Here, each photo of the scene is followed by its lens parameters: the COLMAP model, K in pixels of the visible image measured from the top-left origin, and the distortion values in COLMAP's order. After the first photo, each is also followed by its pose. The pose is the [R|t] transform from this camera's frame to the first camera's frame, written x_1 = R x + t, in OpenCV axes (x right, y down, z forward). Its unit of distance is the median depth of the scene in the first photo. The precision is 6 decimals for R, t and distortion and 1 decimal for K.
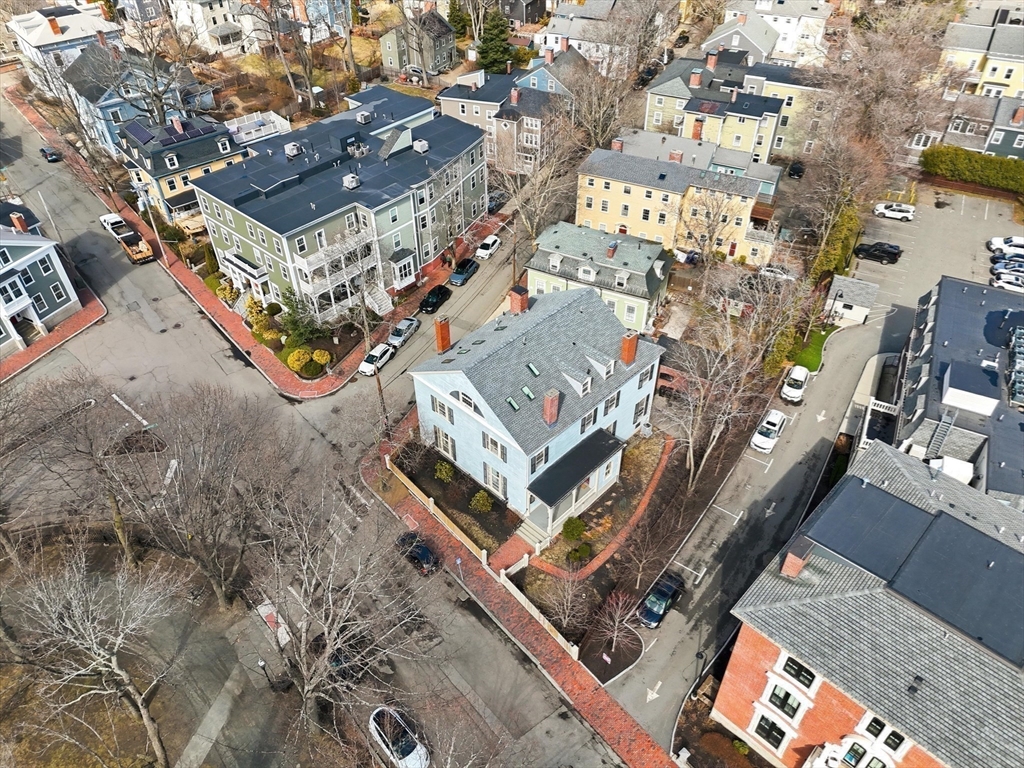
lens RADIAL K [[770.6, 0, 498.6], [0, 770.6, 401.7], [0, 0, 1]] dist [0.071346, -0.057971]
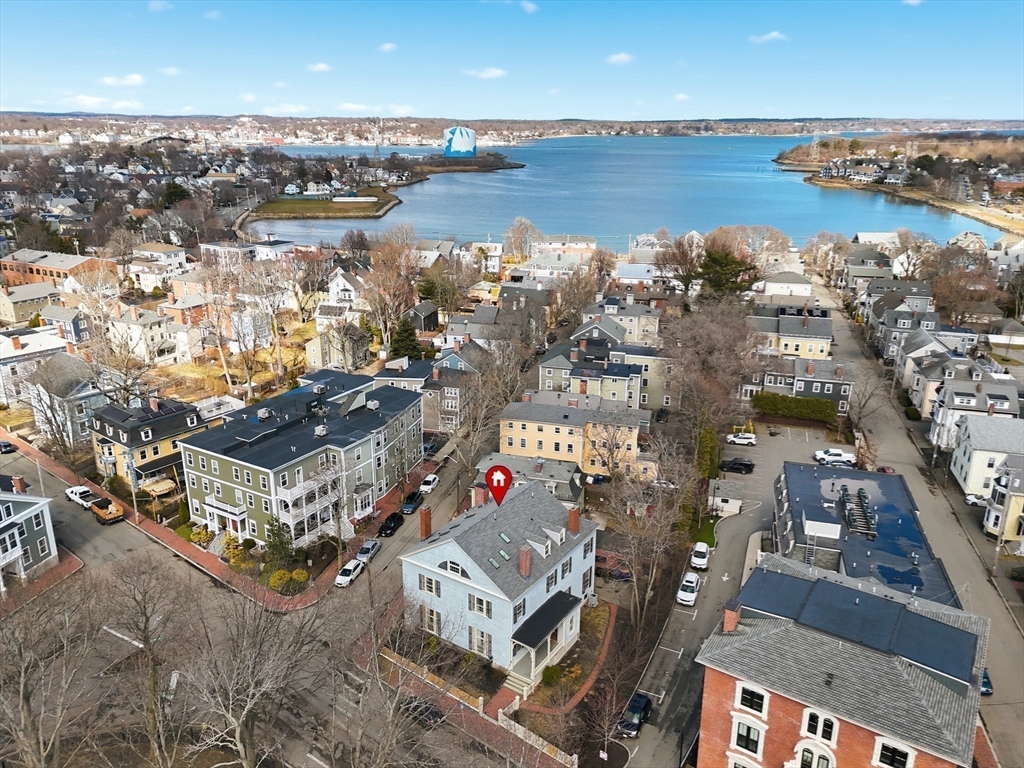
lens RADIAL K [[796.5, 0, 507.0], [0, 796.5, 387.5], [0, 0, 1]] dist [0.063525, -0.045119]
pose [[0.982537, -0.048510, 0.179632, -0.120613], [0.115619, 0.915584, -0.385147, 0.163347], [-0.145785, 0.399190, 0.905204, -0.193704]]
